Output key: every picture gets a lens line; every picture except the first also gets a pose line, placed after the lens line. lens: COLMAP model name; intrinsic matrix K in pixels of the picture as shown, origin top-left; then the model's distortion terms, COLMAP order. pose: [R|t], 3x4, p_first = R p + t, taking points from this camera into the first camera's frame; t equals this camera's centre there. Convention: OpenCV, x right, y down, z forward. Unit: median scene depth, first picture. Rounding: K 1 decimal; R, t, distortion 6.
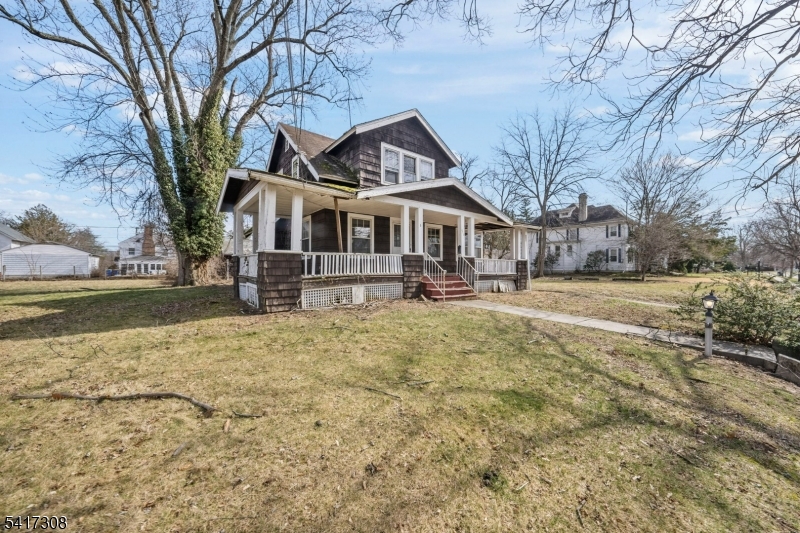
lens RADIAL K [[284.4, 0, 403.7], [0, 284.4, 267.9], [0, 0, 1]] dist [-0.025101, 0.006590]
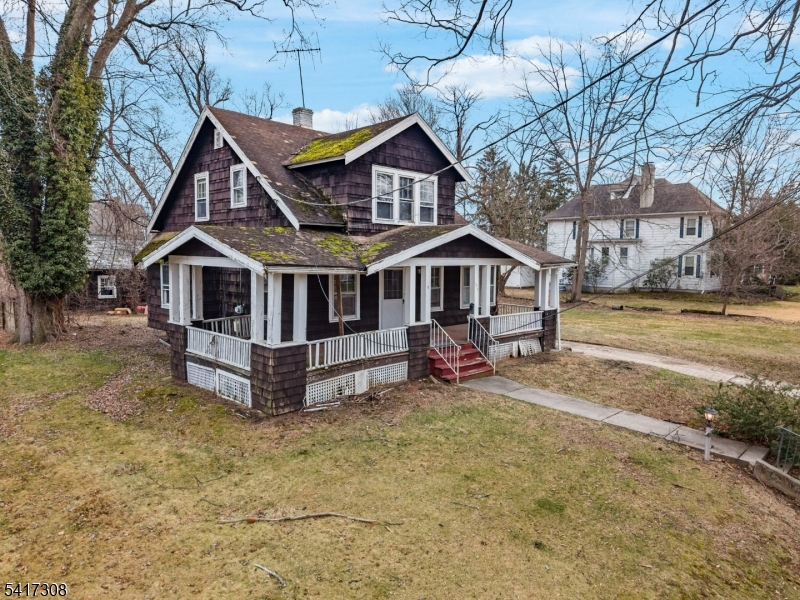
lens RADIAL K [[528.5, 0, 397.9], [0, 528.5, 287.1], [0, 0, 1]] dist [0.032388, -0.004568]
pose [[0.992708, 0.000921, 0.120539, -0.185758], [-0.008140, 0.998201, 0.059406, -0.215247], [-0.120267, -0.059954, 0.990929, -0.414760]]
